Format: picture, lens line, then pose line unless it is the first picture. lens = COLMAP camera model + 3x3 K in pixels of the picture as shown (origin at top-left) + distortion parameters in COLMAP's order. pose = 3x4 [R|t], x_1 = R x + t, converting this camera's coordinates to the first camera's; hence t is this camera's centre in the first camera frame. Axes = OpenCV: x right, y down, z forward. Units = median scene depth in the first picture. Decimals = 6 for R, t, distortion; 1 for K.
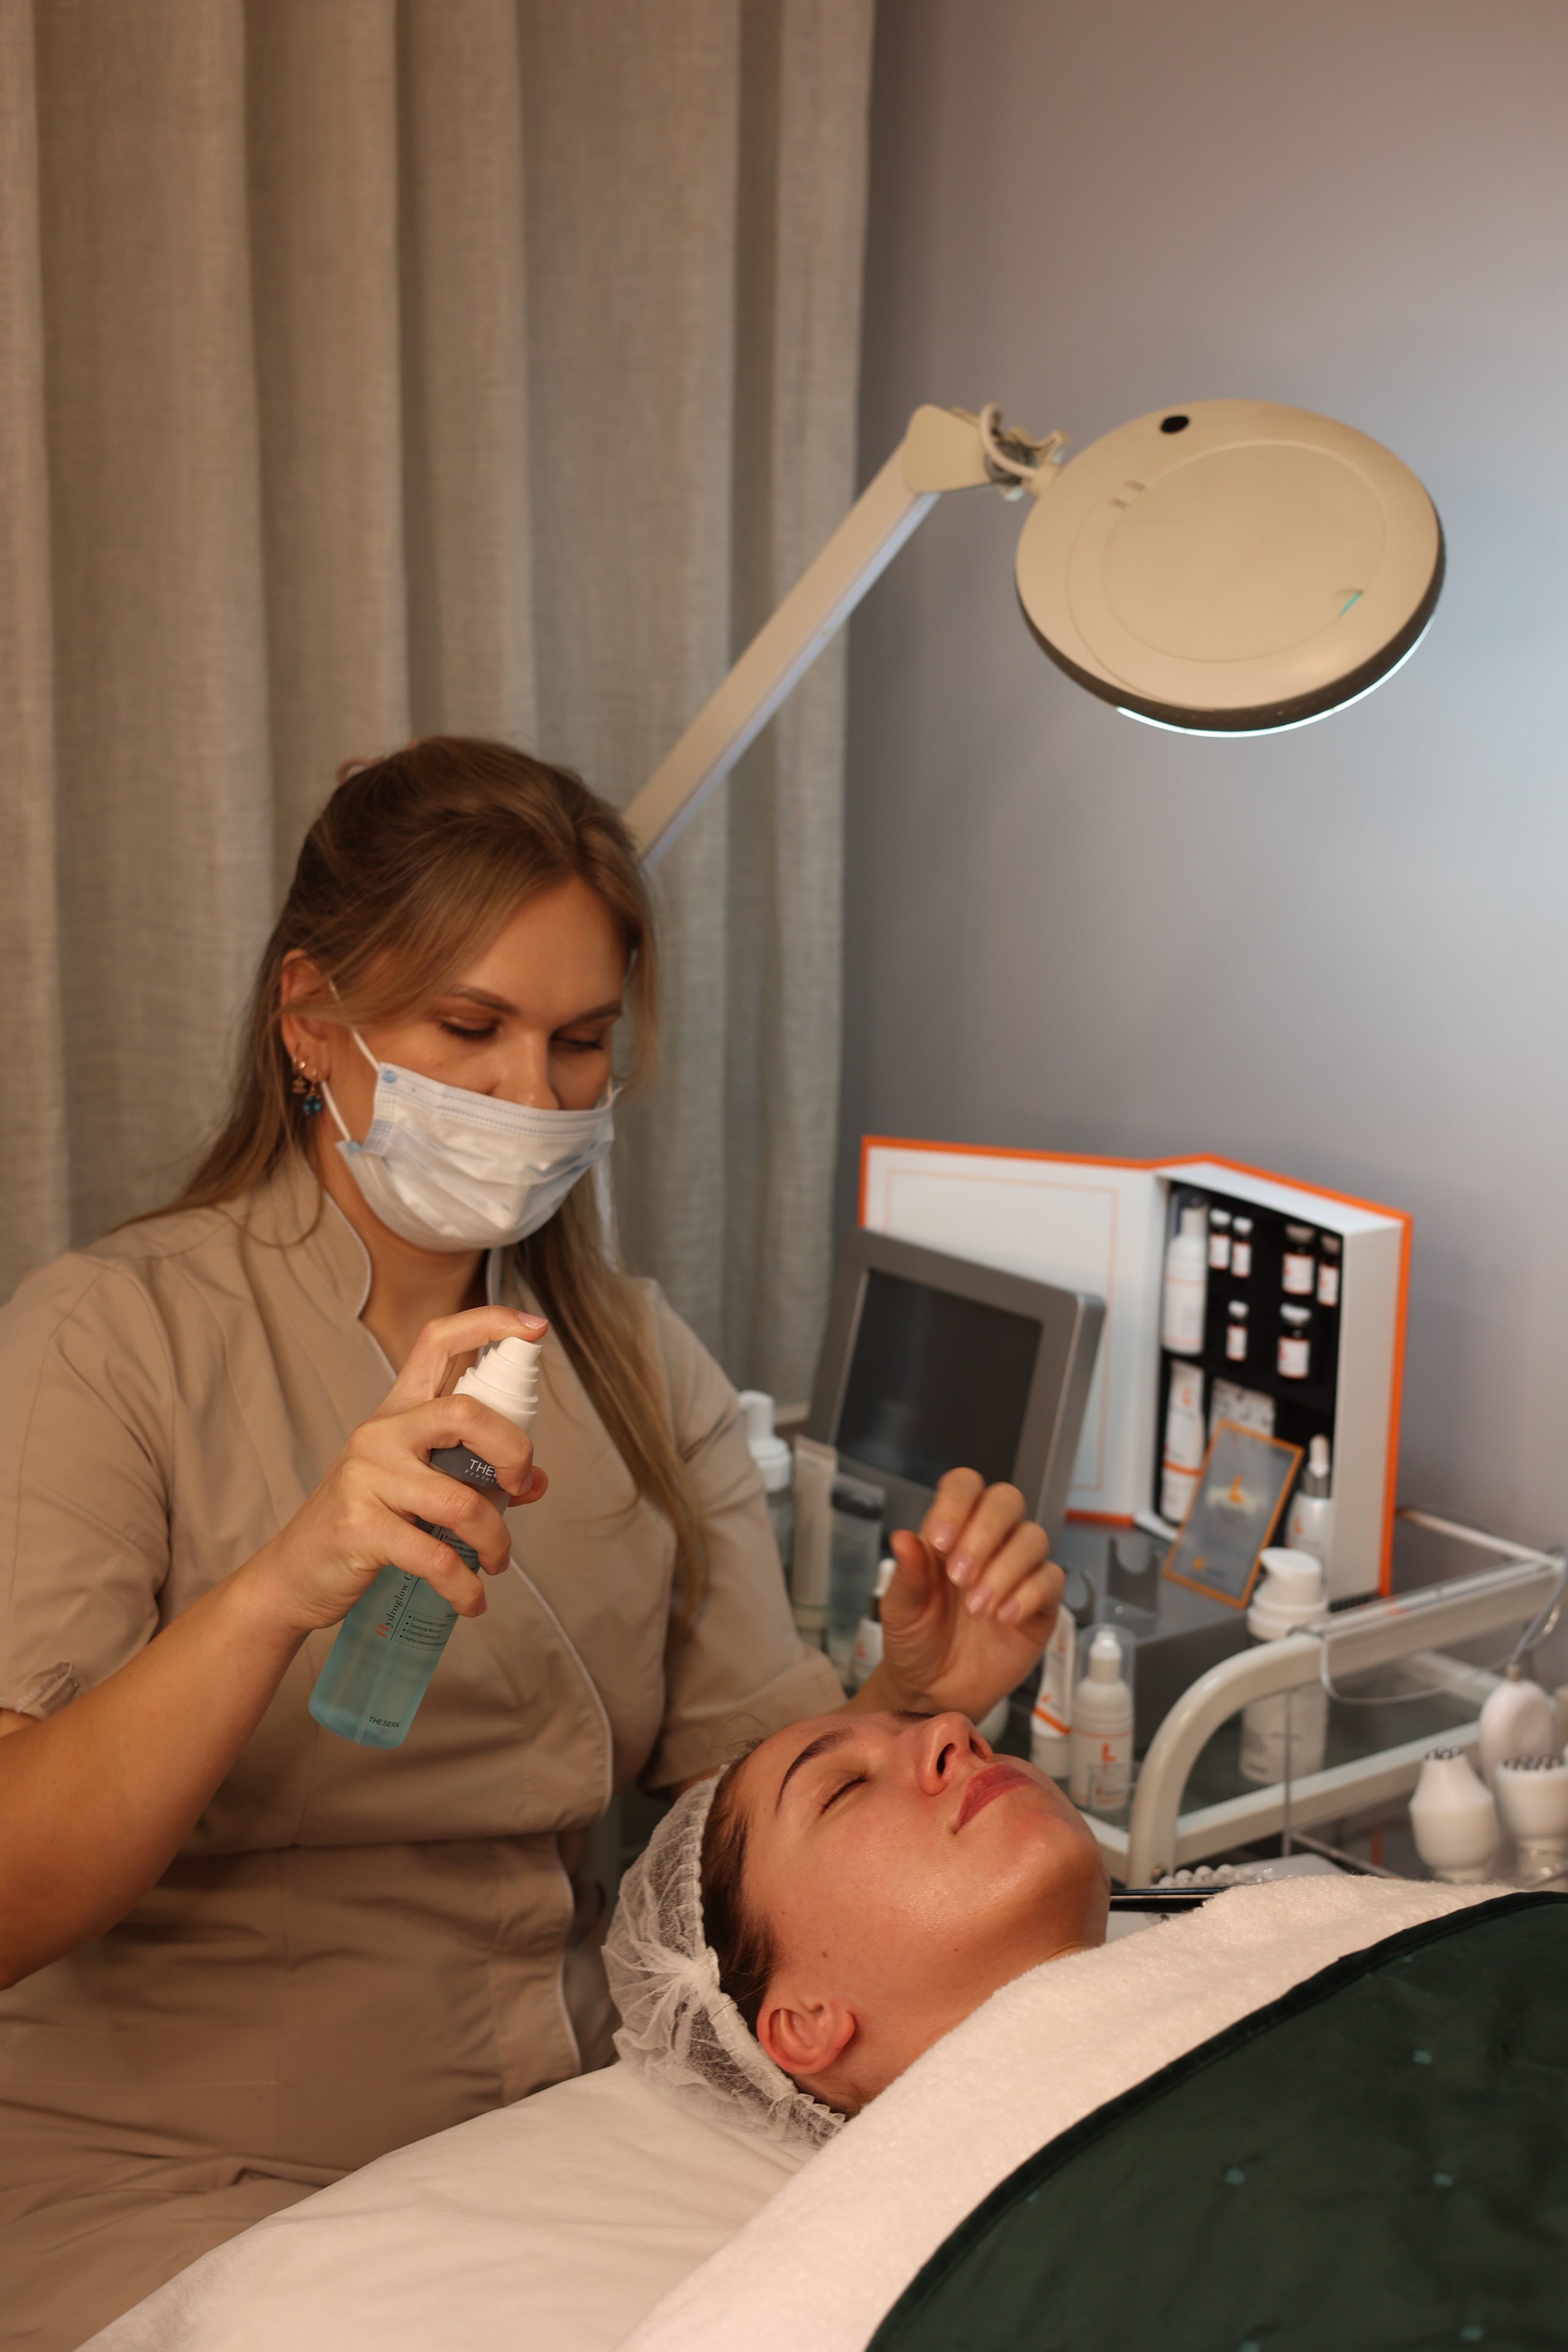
lens RADIAL K [[3366.9, 0, 761.2], [0, 3366.9, 1173.1], [0, 0, 1]] dist [0.034522, 0.000000]
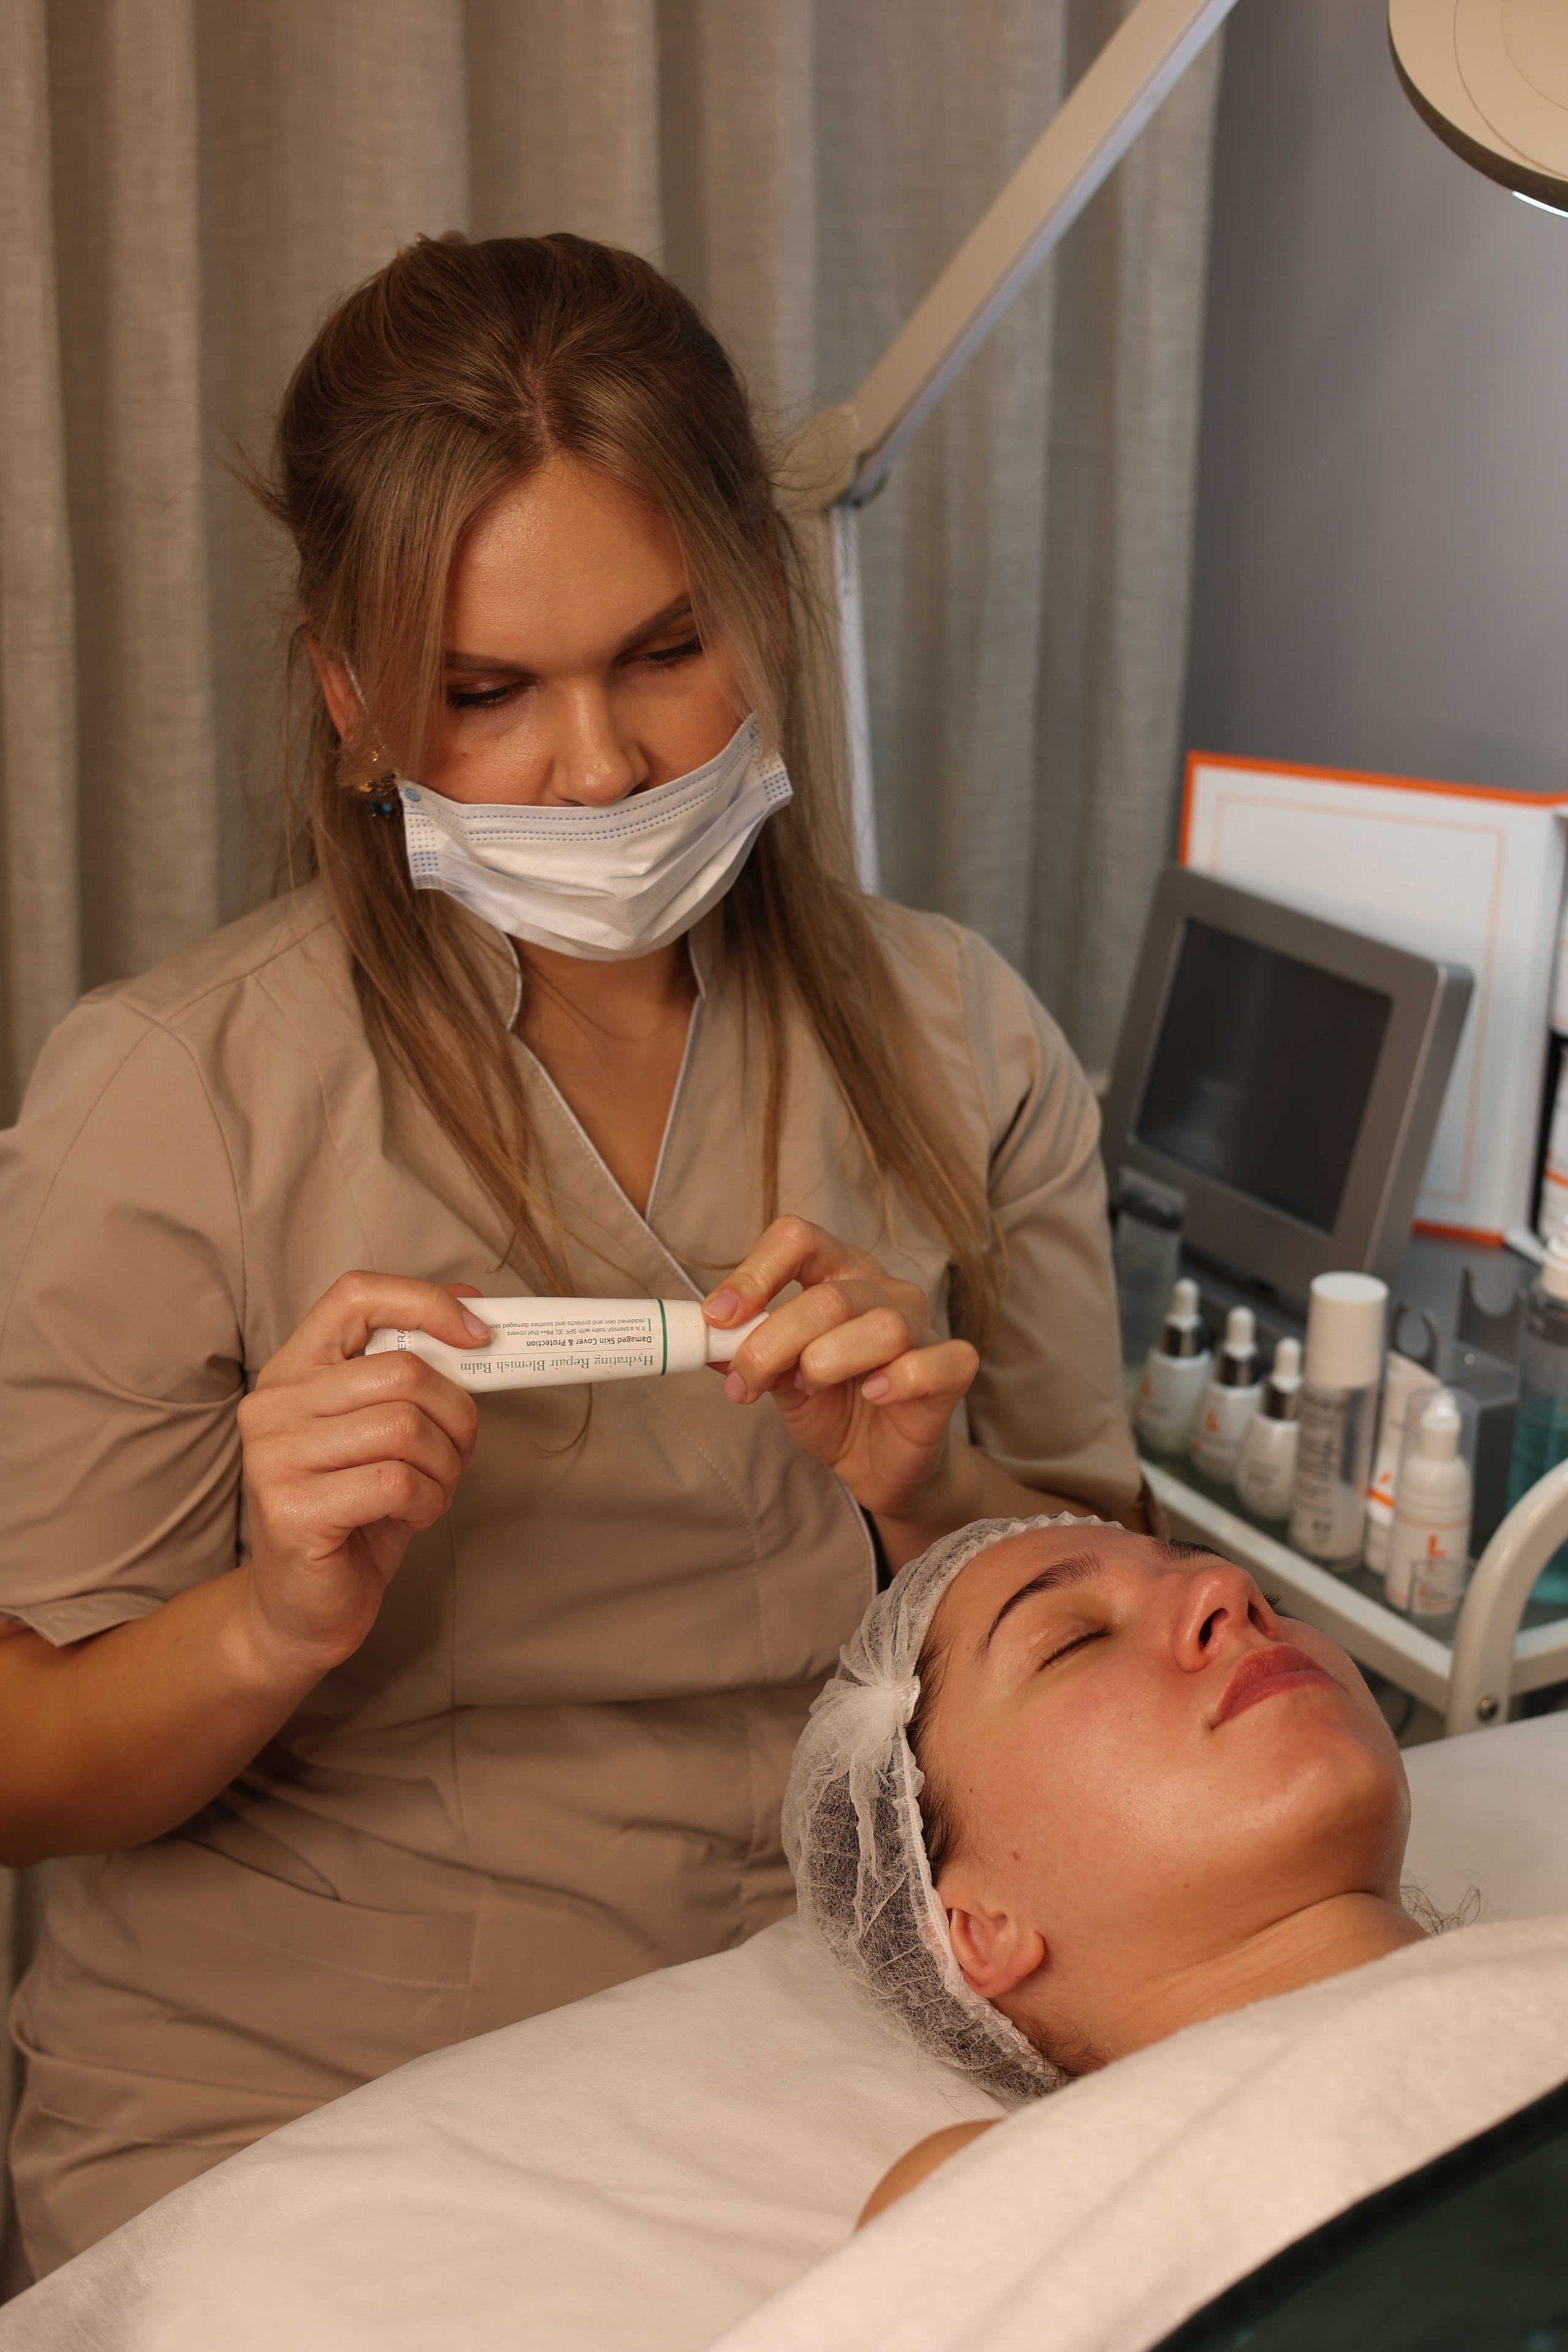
lens RADIAL K [[3366.9, 0, 835.8], [0, 3366.9, 1114.5], [0, 0, 1]] dist [0.034522, 0.000000]
pose [[0.992381, 0.044986, -0.114701, 0.045196], [-0.031060, 0.992236, 0.120430, -0.021148], [0.119228, -0.115950, 0.986073, 0.189424]]
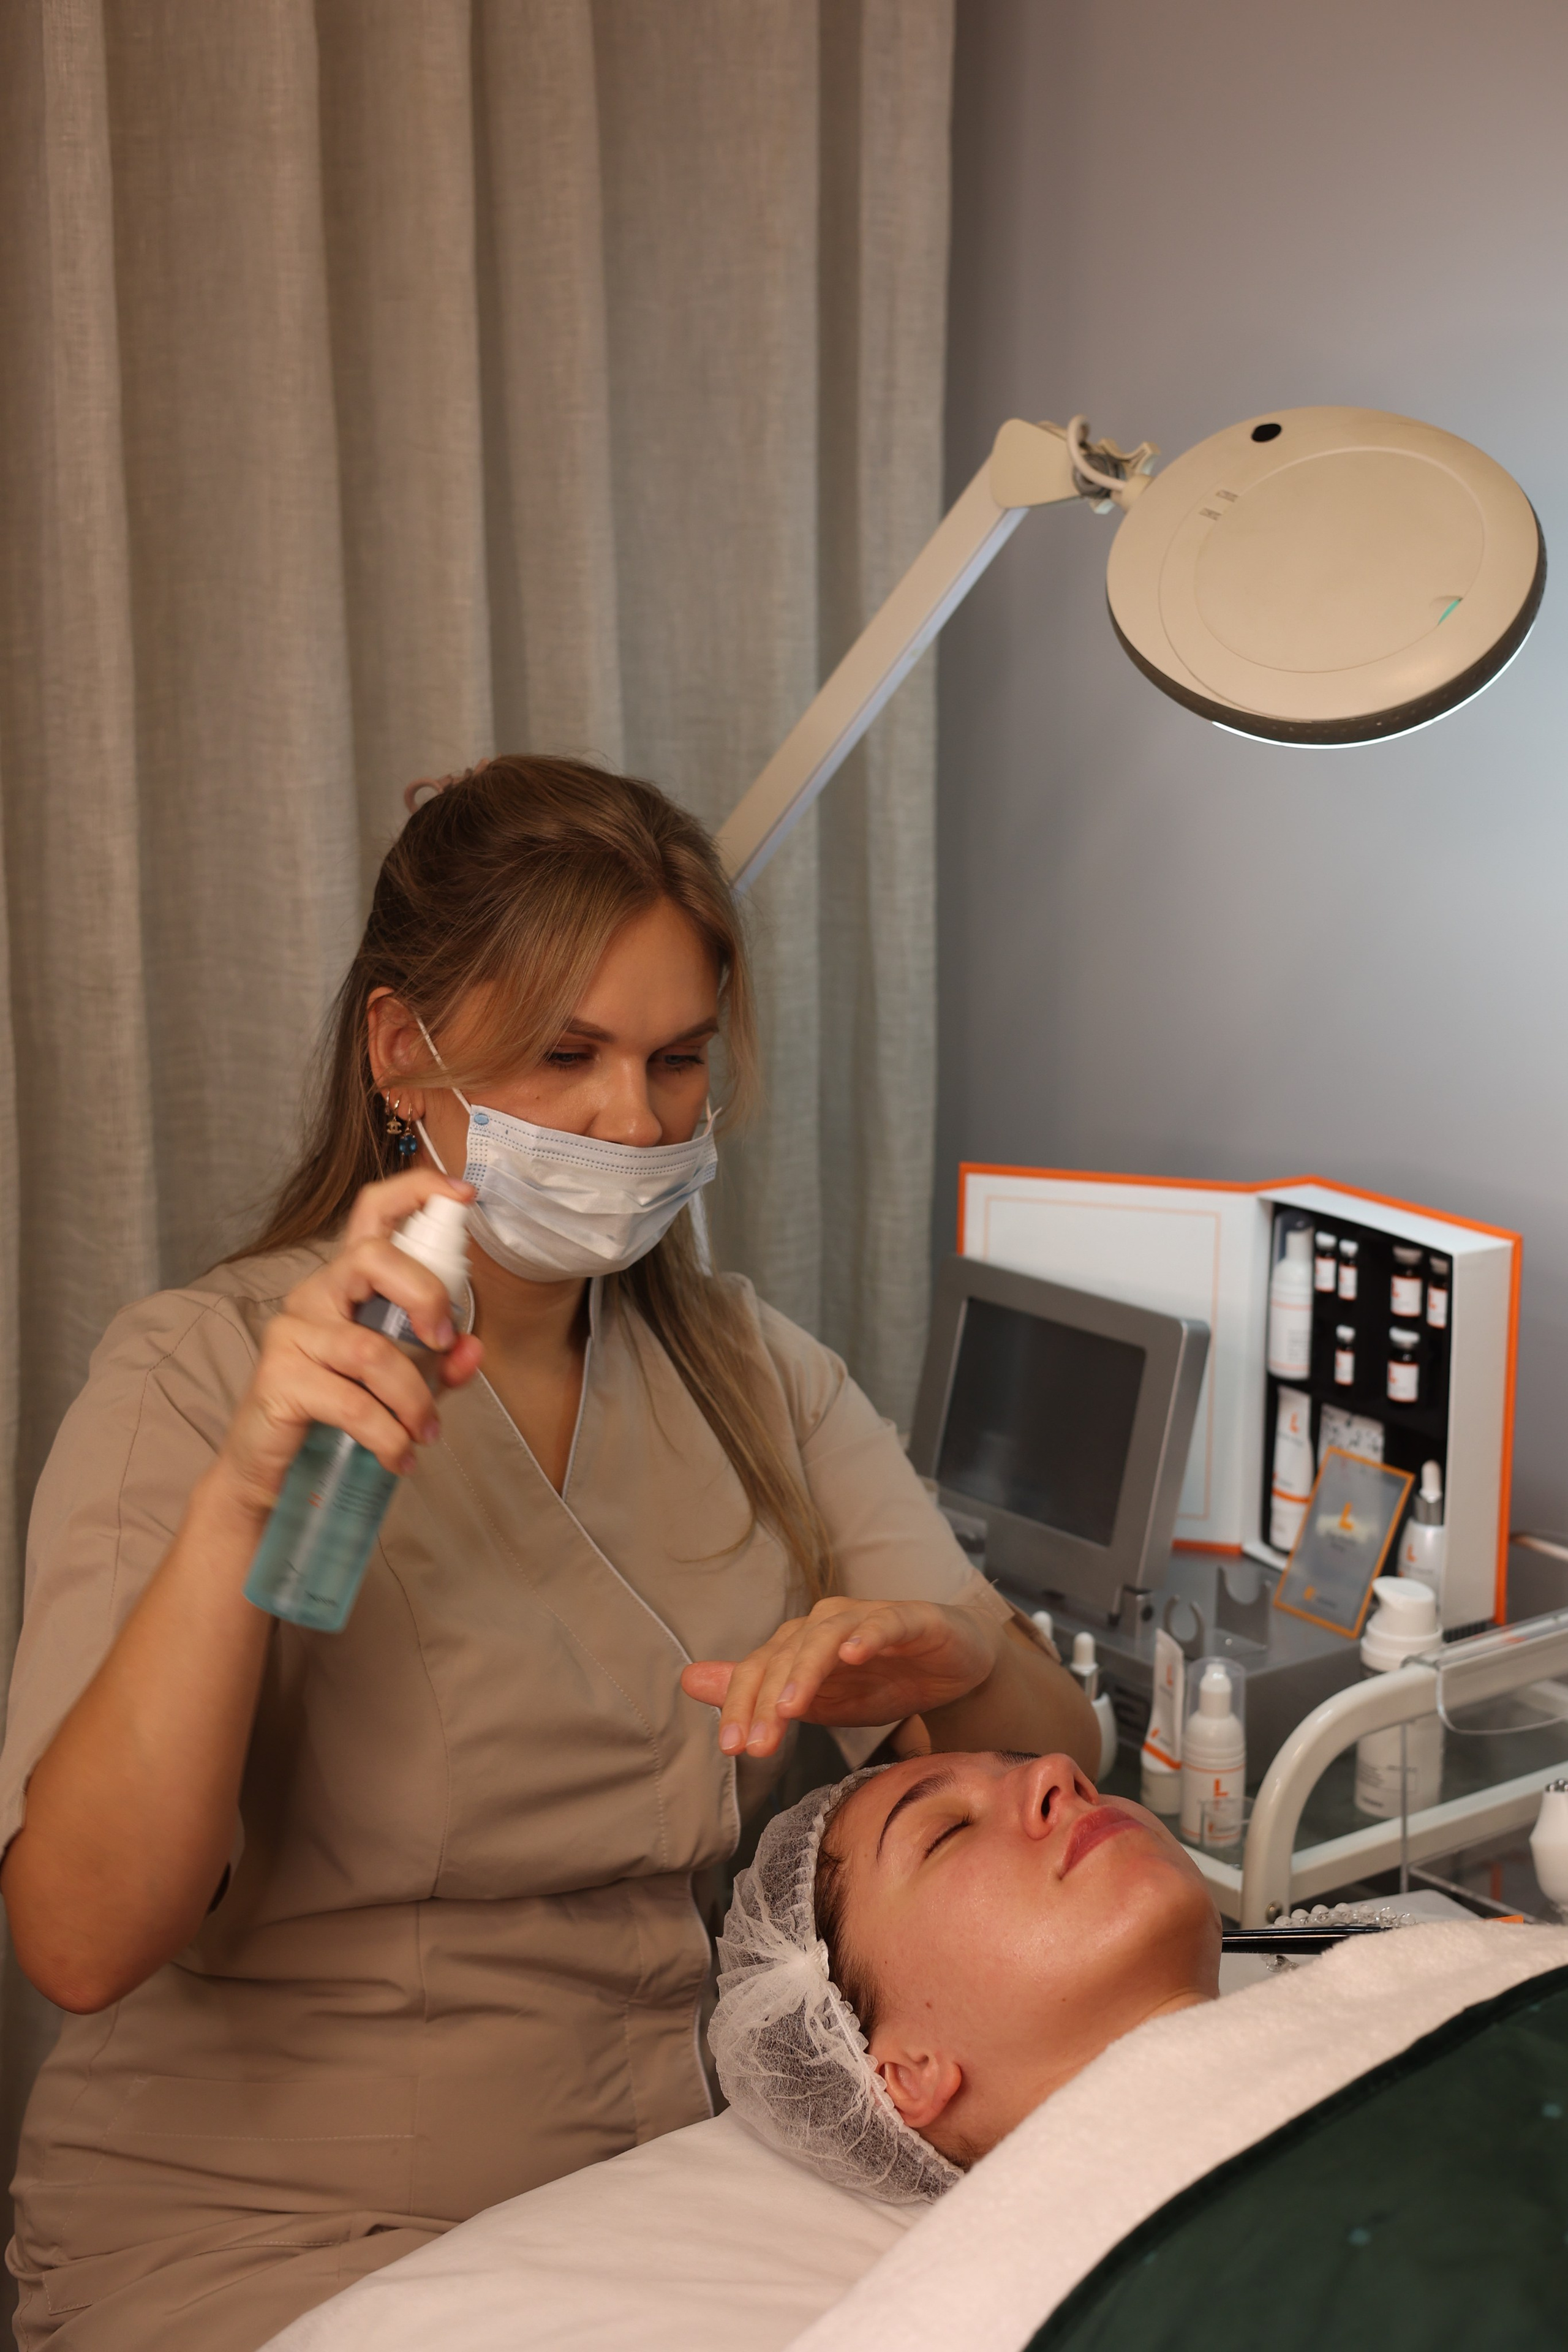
lens RADIAL K [[3366.9, 0, 786.0], [0, 3366.9, 1172.5], [0, 0, 1]] dist [0.034522, 0.000000]
pose [[0.999625, -0.015153, -0.022827, 0.001865], [0.014950, 0.999848, -0.009015, 0.000023], [0.022960, 0.008670, 0.999699, 0.015104]]
